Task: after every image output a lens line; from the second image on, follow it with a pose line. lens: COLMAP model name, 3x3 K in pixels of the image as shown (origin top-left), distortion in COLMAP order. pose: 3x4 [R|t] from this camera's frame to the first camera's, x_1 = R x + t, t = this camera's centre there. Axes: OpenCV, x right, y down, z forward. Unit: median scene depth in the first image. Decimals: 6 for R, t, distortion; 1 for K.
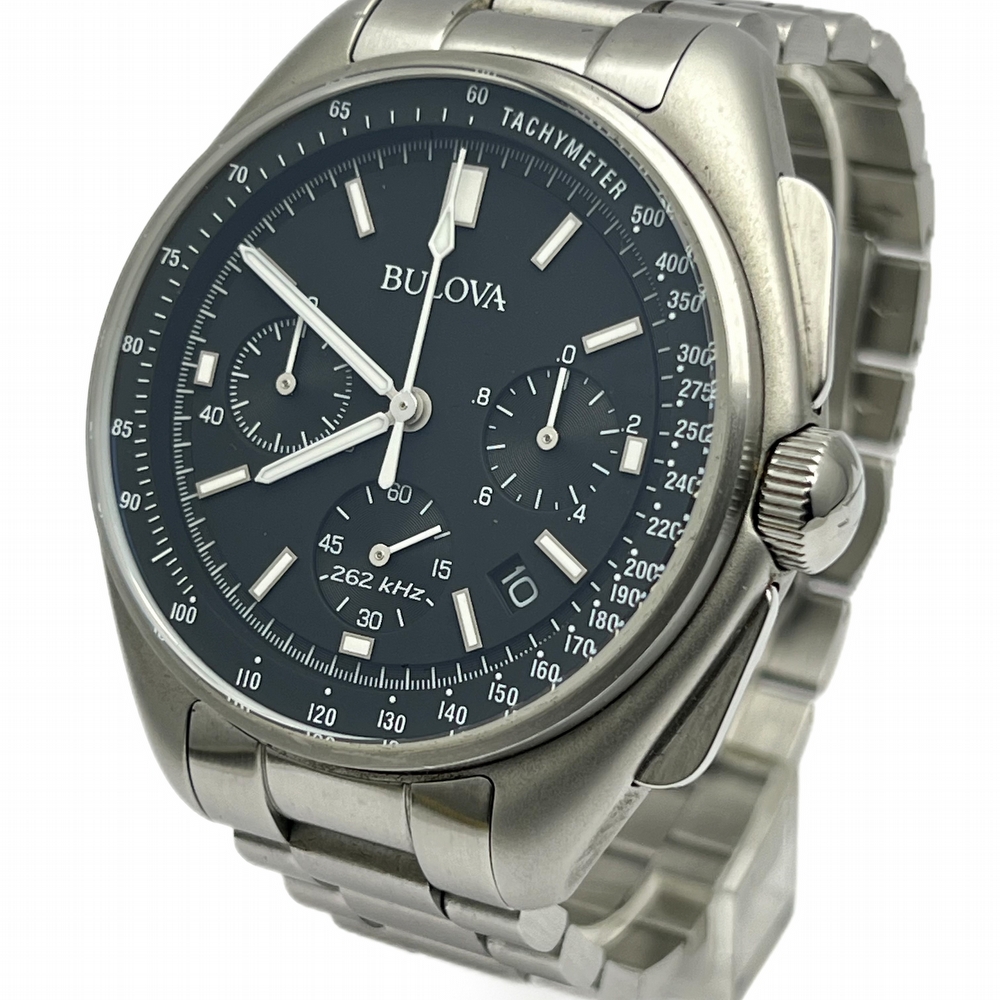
lens RADIAL K [[2801.0, 0, 506.4], [0, 2801.0, 526.2], [0, 0, 1]] dist [0.236537, 0.000000]
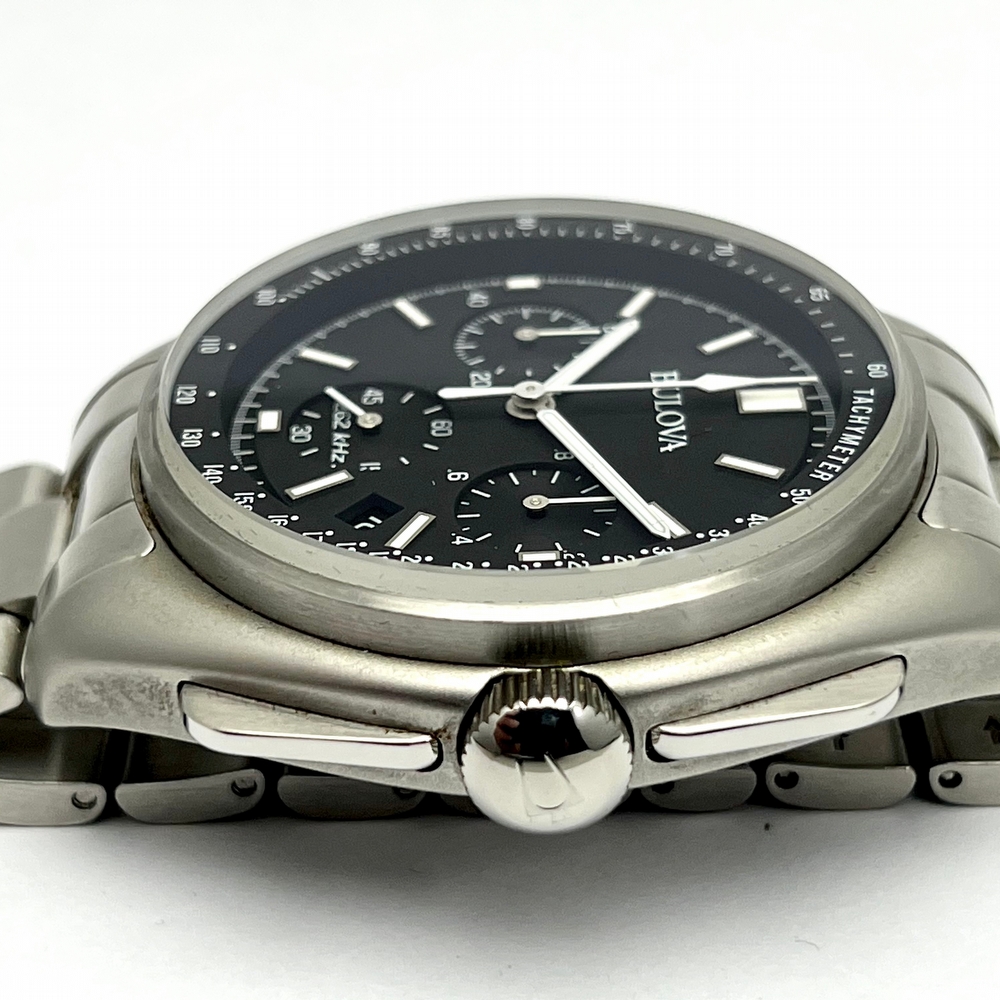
lens RADIAL K [[2801.0, 0, 492.9], [0, 2801.0, 503.2], [0, 0, 1]] dist [0.236537, 0.000000]
pose [[0.260151, 0.800115, -0.540498, 0.489696], [-0.963439, 0.252252, -0.090304, 0.062022], [0.064089, 0.544229, 0.836485, 0.246153]]
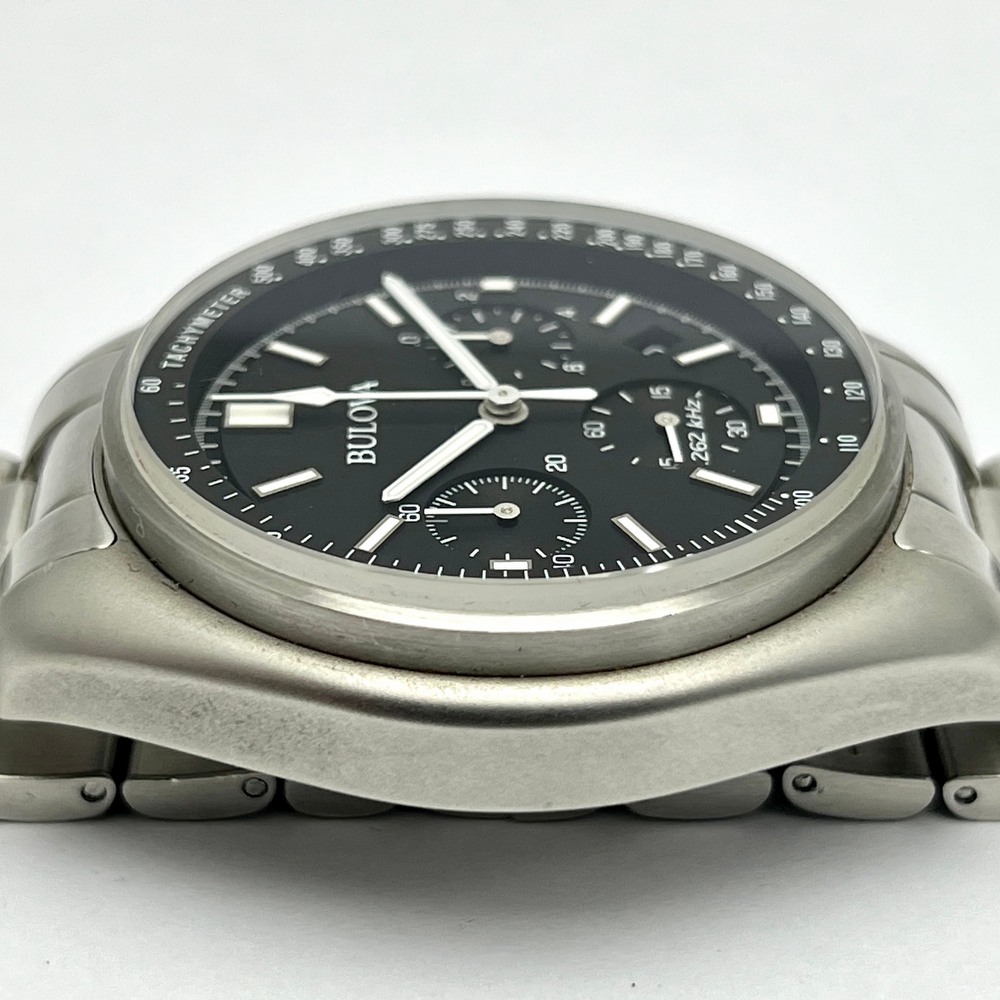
lens RADIAL K [[2801.0, 0, 499.0], [0, 2801.0, 502.4], [0, 0, 1]] dist [0.236537, 0.000000]
pose [[-0.255000, -0.178832, 0.950260, -0.906451], [0.966092, -0.005942, 0.258131, -0.279047], [-0.040516, 0.983862, 0.174284, 0.876025]]
